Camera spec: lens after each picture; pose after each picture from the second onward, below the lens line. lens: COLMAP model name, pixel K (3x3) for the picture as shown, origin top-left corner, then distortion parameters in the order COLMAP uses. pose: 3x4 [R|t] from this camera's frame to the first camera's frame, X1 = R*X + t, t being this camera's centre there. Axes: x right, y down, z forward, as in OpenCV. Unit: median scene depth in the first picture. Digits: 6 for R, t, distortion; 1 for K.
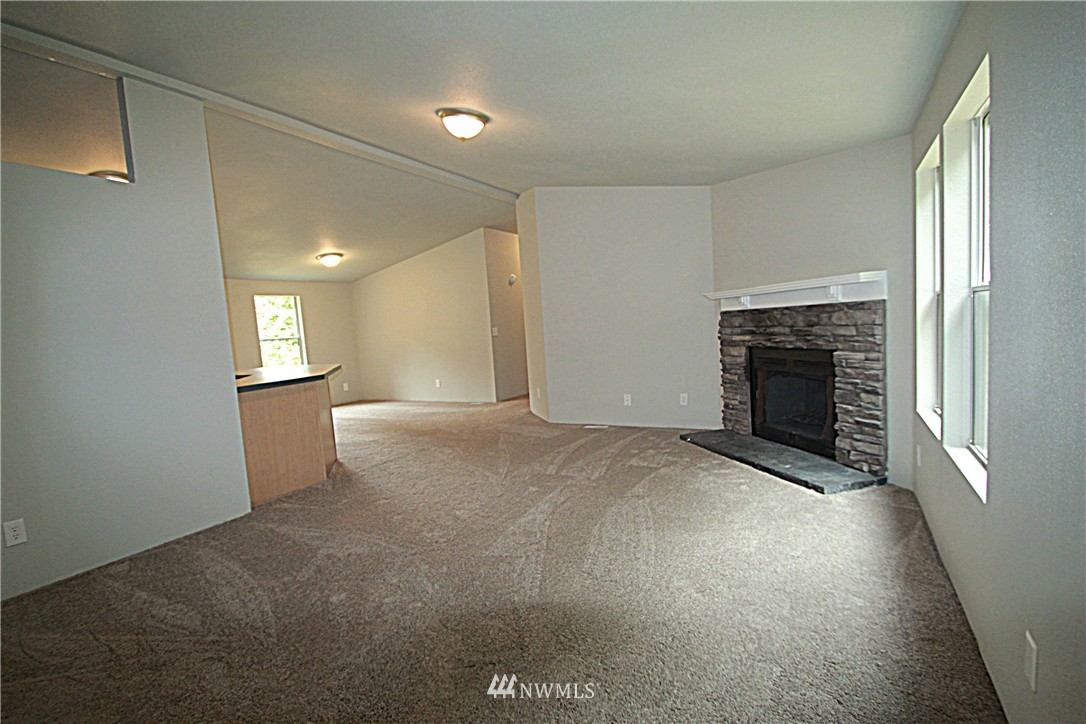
lens RADIAL K [[508.3, 0, 548.2], [0, 508.3, 367.2], [0, 0, 1]] dist [0.004222, -0.011829]
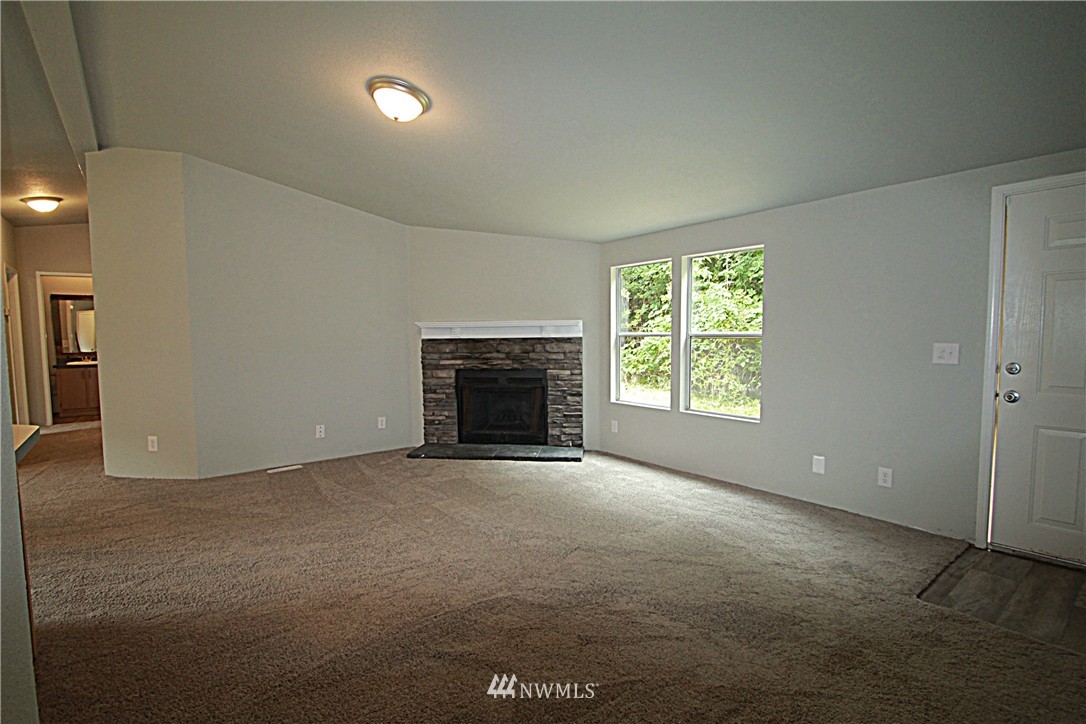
lens RADIAL K [[513.3, 0, 539.4], [0, 513.3, 369.6], [0, 0, 1]] dist [0.000204, -0.018183]
pose [[0.396555, -0.006488, 0.917988, -0.762136], [0.063032, 0.997808, -0.020177, -0.003453], [-0.915844, 0.065864, 0.396095, 0.399768]]
